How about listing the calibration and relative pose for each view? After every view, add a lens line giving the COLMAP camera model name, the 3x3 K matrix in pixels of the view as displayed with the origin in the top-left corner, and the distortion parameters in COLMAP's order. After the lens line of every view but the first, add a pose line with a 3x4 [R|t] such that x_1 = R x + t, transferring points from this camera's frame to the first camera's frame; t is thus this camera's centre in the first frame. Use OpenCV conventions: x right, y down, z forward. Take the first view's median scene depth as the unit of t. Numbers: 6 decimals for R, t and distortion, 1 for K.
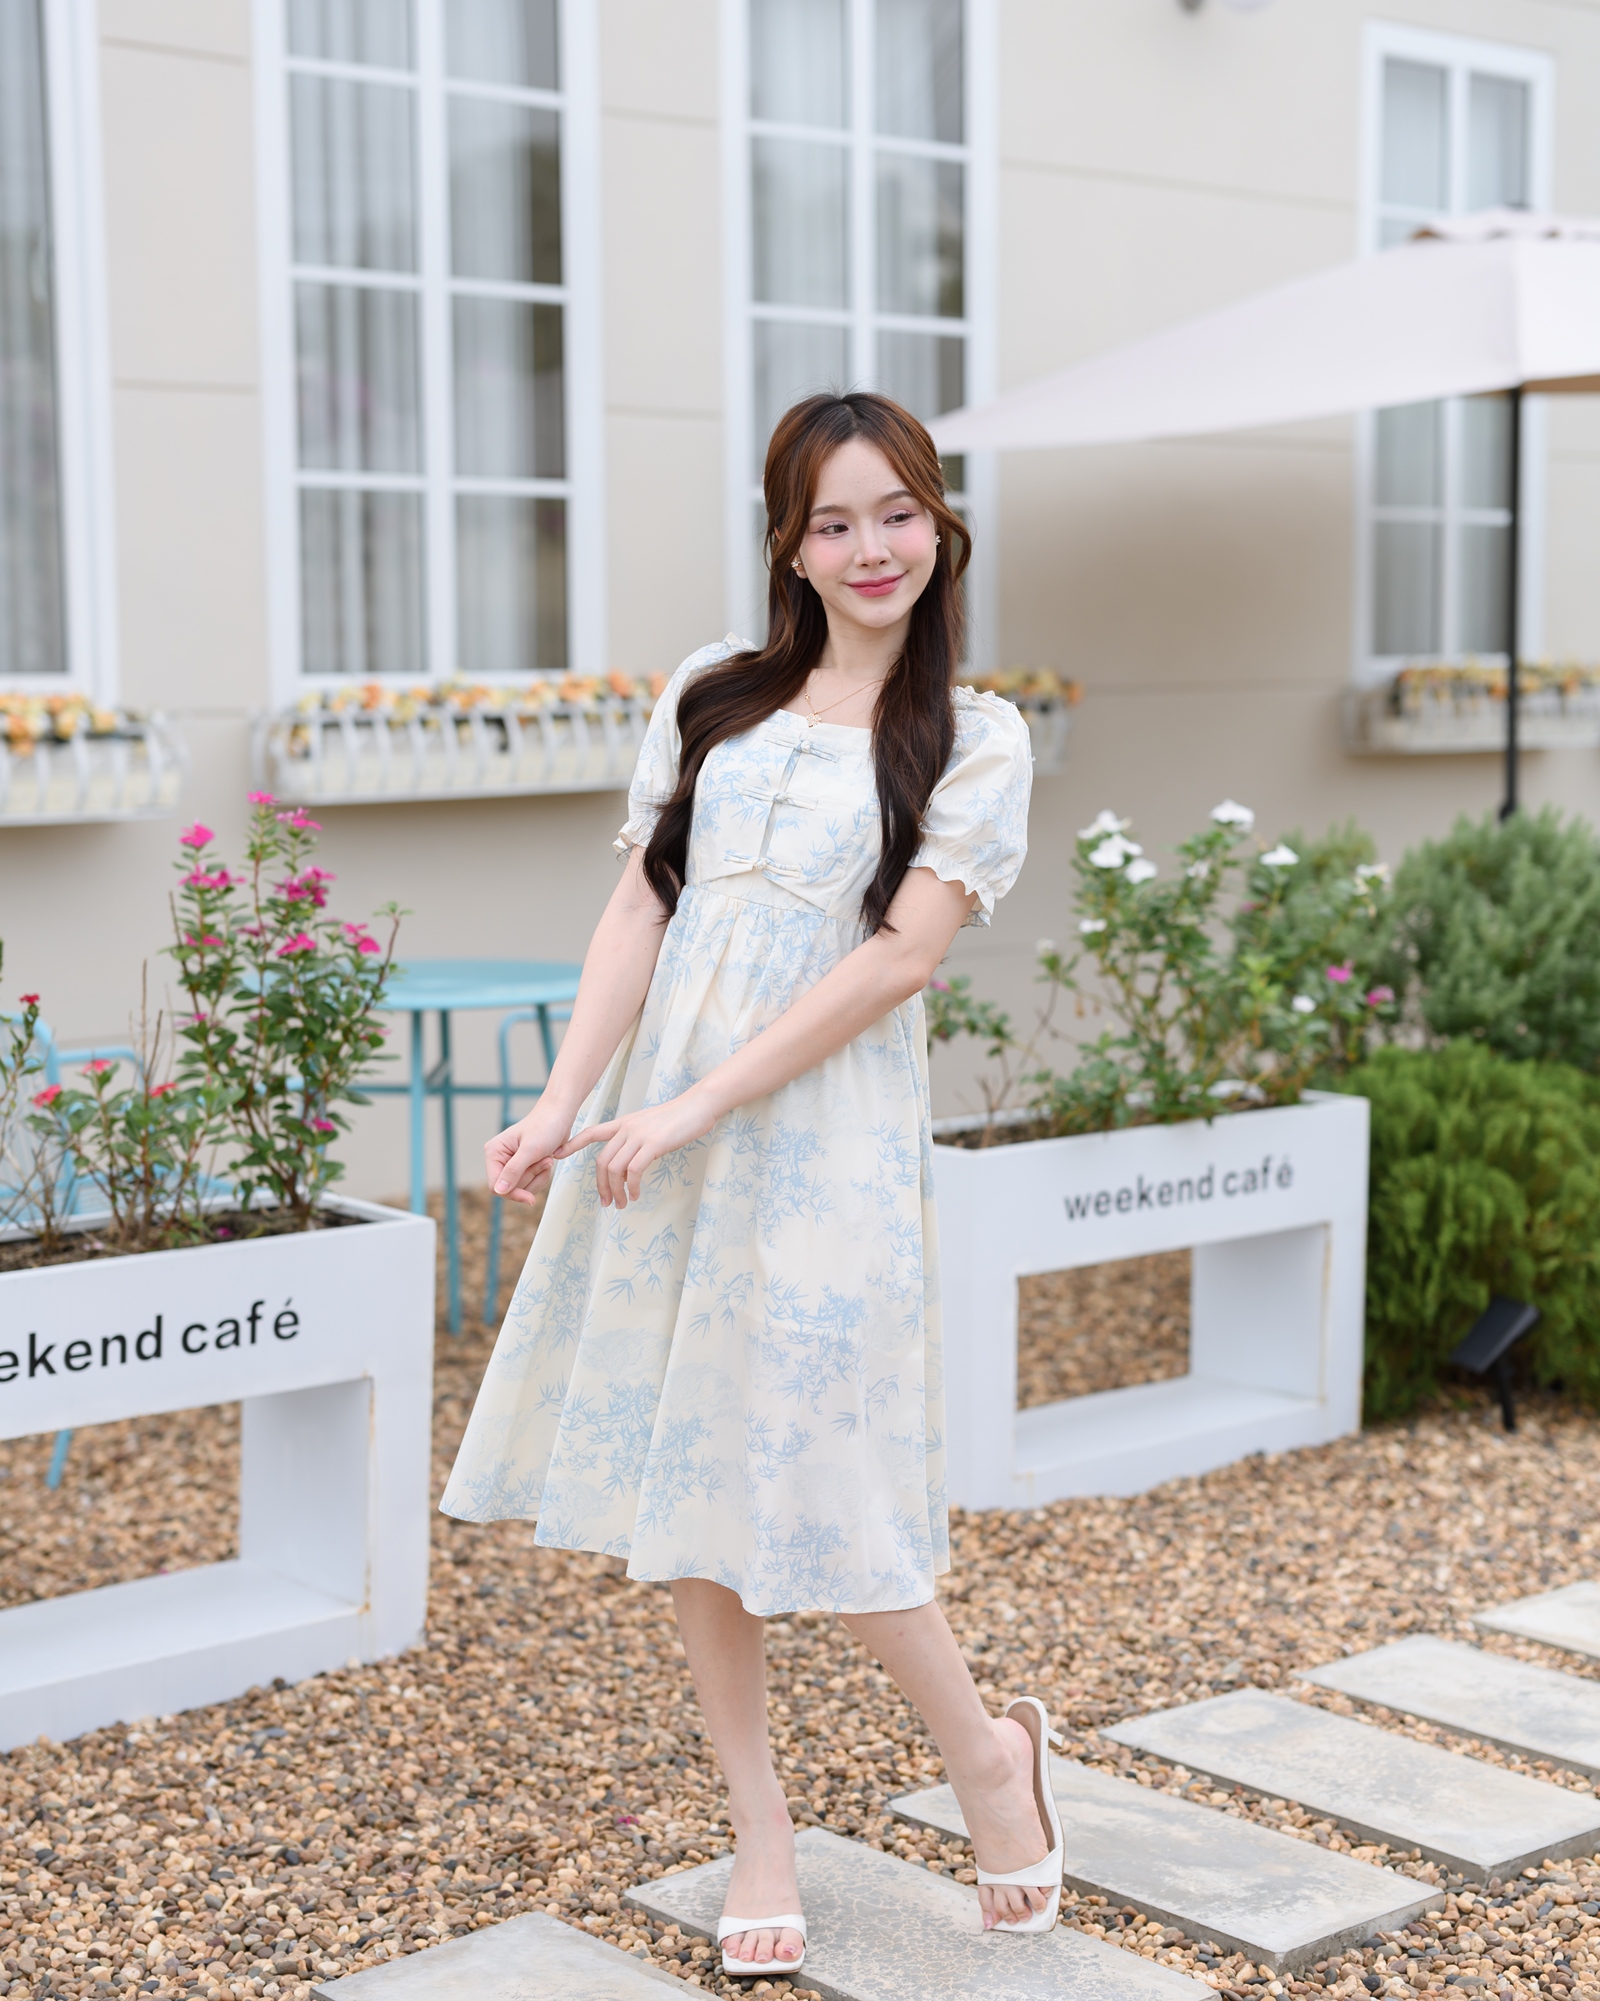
lens RADIAL K [[3386.2, 0, 801.5], [0, 3386.2, 992.8], [0, 0, 1]] dist [0.084917, 0.000000]
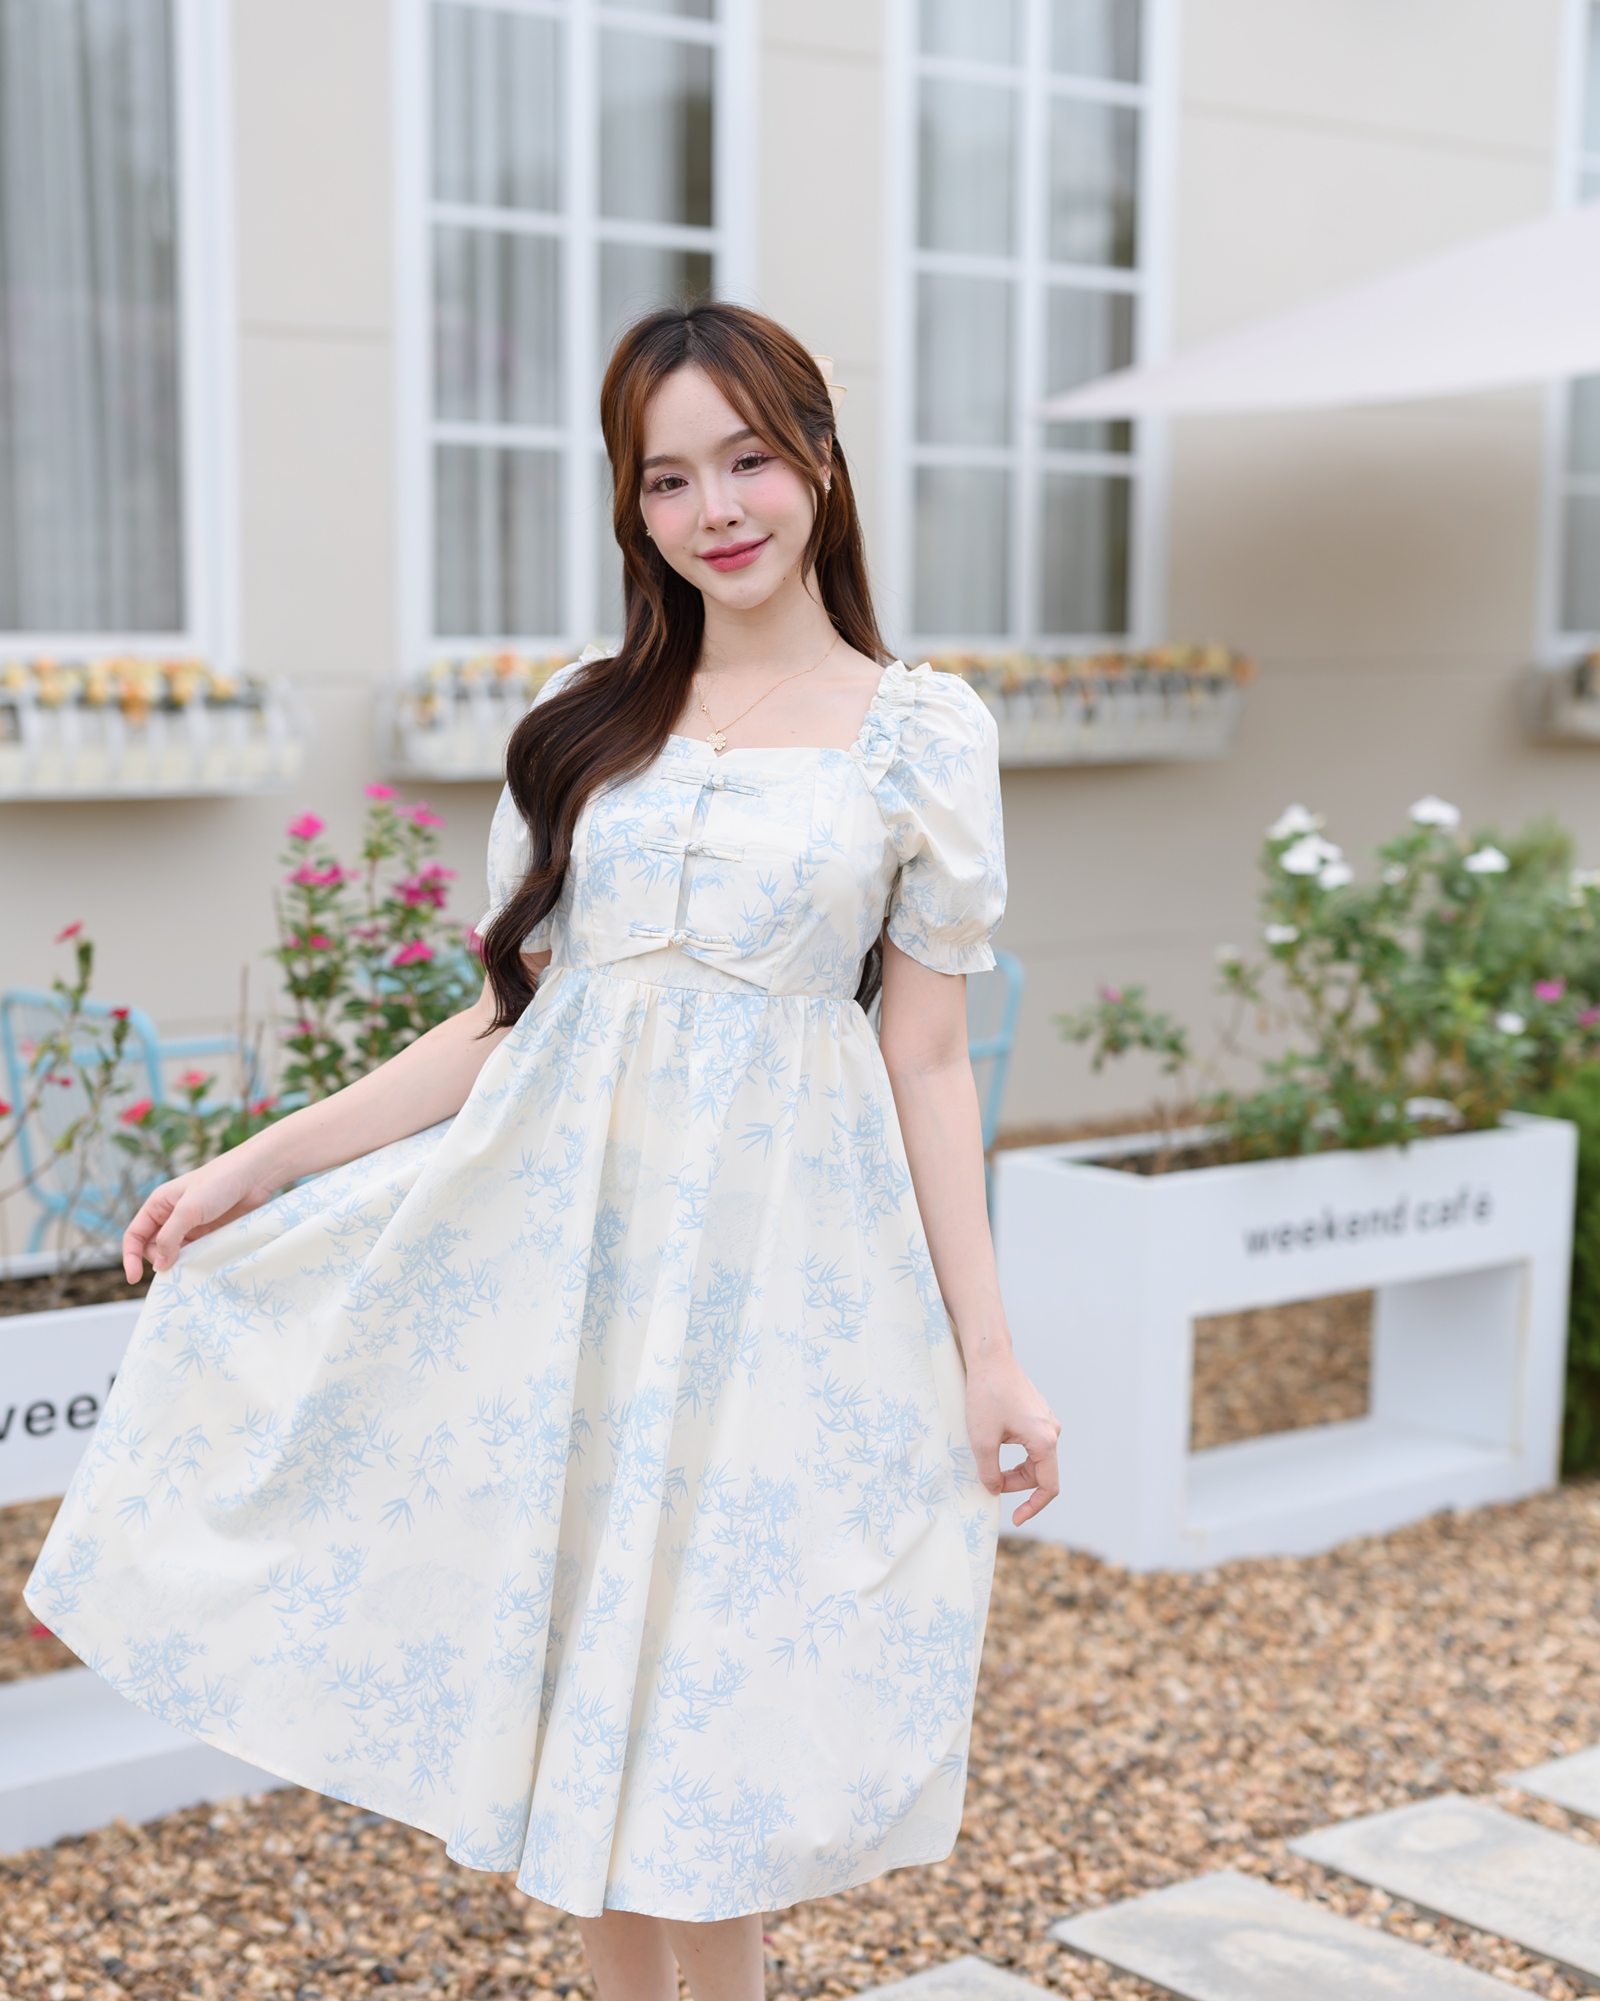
lens RADIAL K [[3386.2, 0, 814.3], [0, 3386.2, 1009.1], [0, 0, 1]] dist [0.084917, 0.000000]
pose [[0.999178, 0.020461, -0.034992, -0.008718], [-0.019870, 0.999655, 0.017175, -0.014515], [0.035331, -0.016466, 0.999240, 0.089325]]
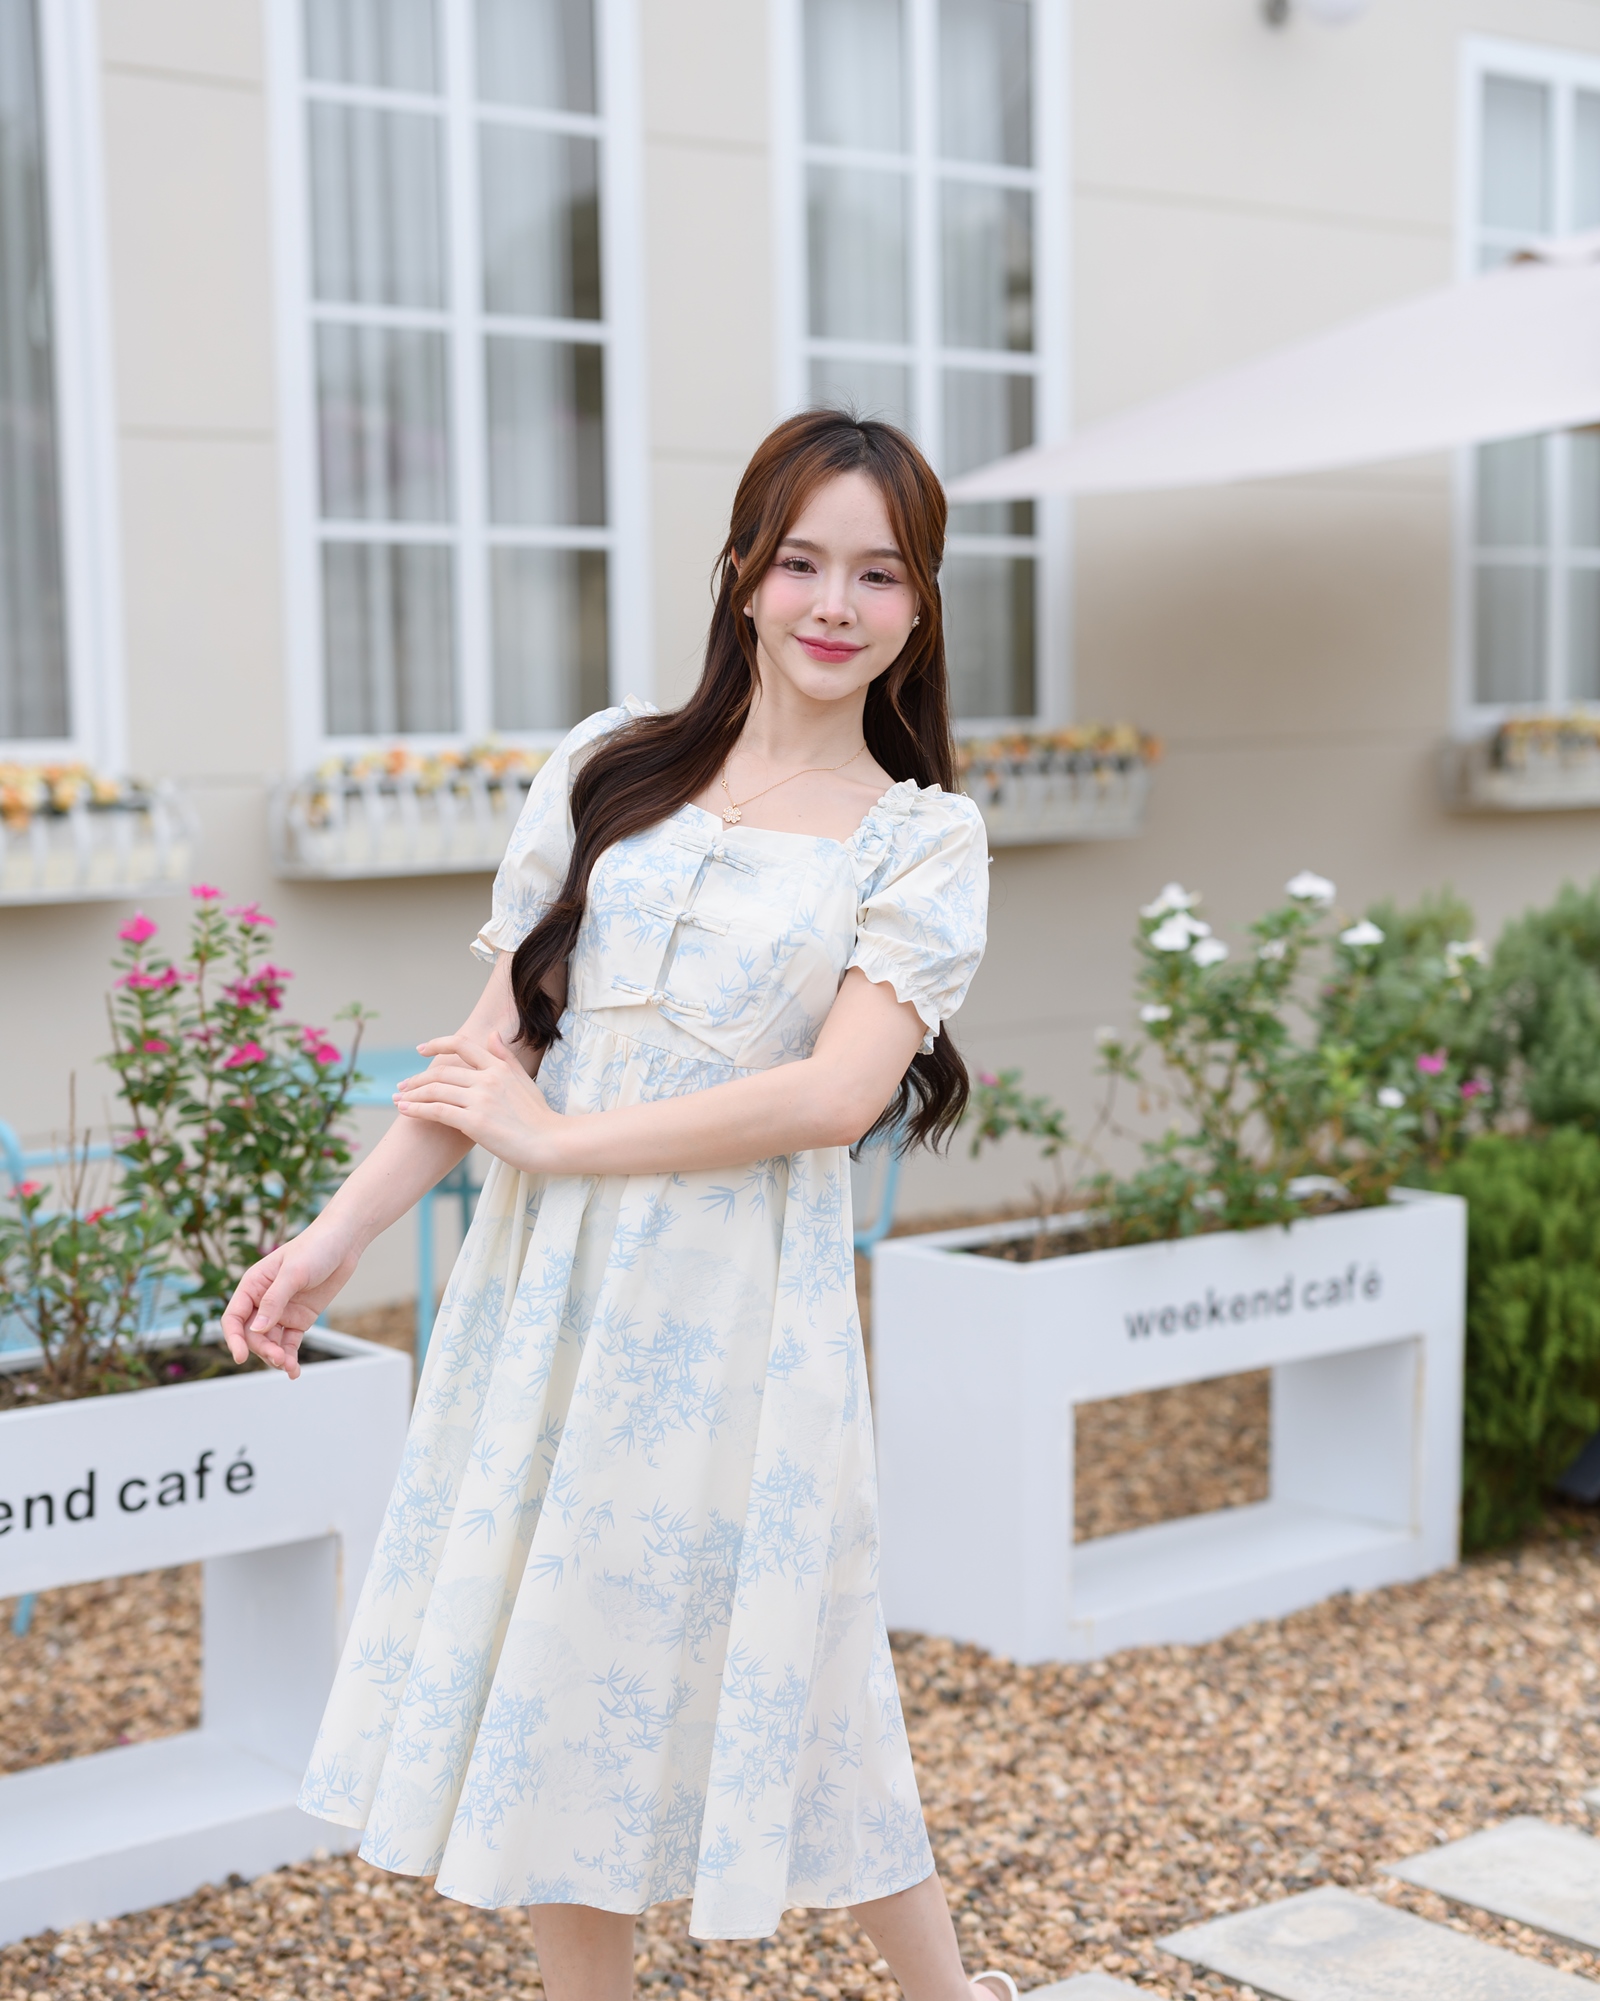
lens RADIAL K [[3386.2, 0, 800.7], [0, 3386.2, 1030.7], [0, 0, 1]] dist [0.084917, 0.000000]
pose [[0.999475, -0.005654, -0.031910, 0.022660], [0.005556, 0.999980, -0.003179, -0.014548], [0.031928, 0.003000, 0.999486, 0.102918]]
